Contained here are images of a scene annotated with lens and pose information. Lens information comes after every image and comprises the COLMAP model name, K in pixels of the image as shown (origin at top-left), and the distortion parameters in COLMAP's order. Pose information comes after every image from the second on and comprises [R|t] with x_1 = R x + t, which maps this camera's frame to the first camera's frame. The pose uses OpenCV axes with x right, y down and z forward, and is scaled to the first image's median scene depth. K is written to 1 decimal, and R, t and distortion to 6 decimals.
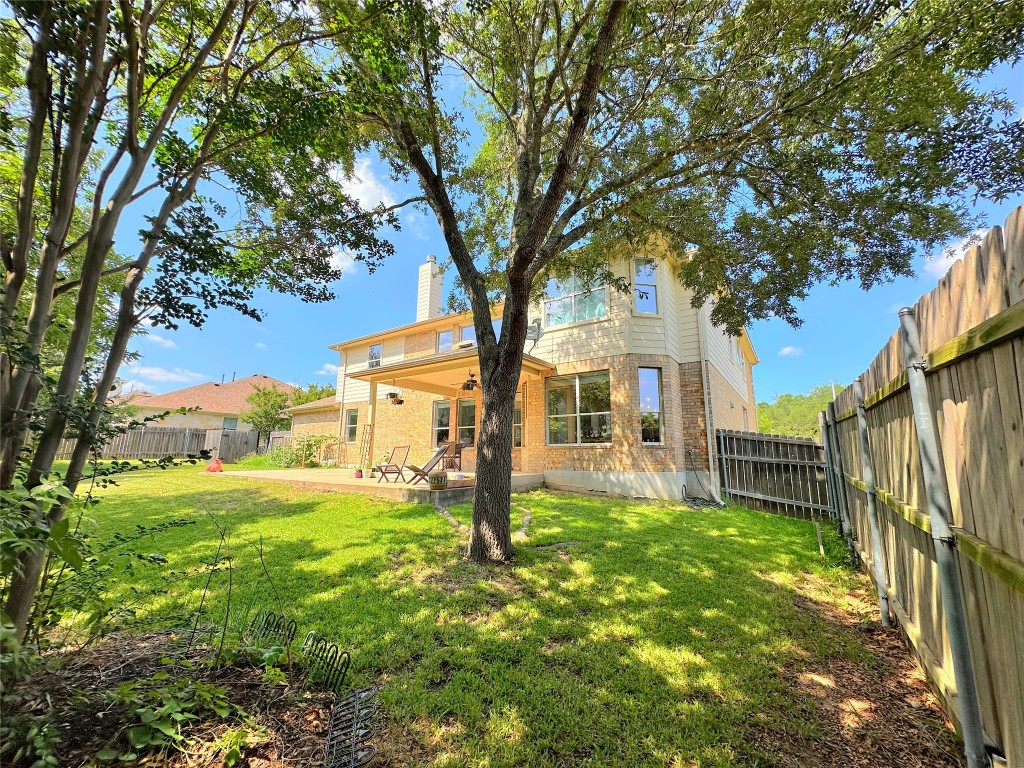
lens RADIAL K [[410.1, 0, 511.0], [0, 410.1, 384.5], [0, 0, 1]] dist [0.003189, 0.000308]
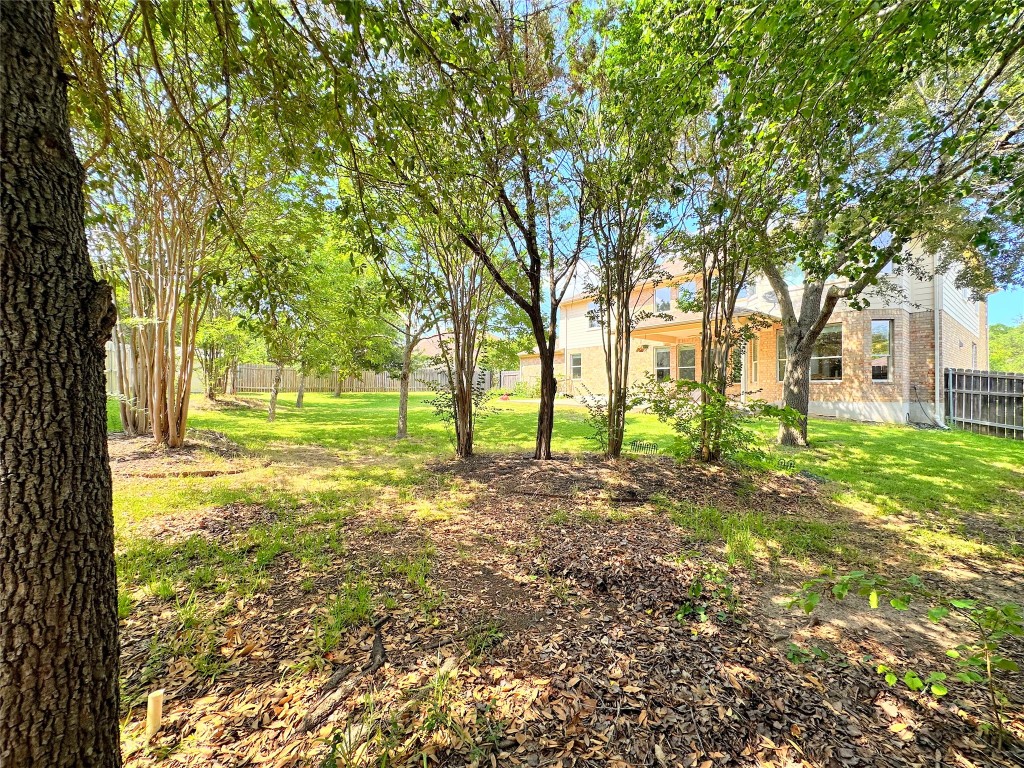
lens RADIAL K [[410.1, 0, 512.1], [0, 410.1, 385.4], [0, 0, 1]] dist [0.003189, 0.000308]
pose [[0.950897, -0.001489, -0.309503, -0.349640], [0.052046, 0.986518, 0.155157, -0.099504], [0.305099, -0.163646, 0.938155, -0.550891]]
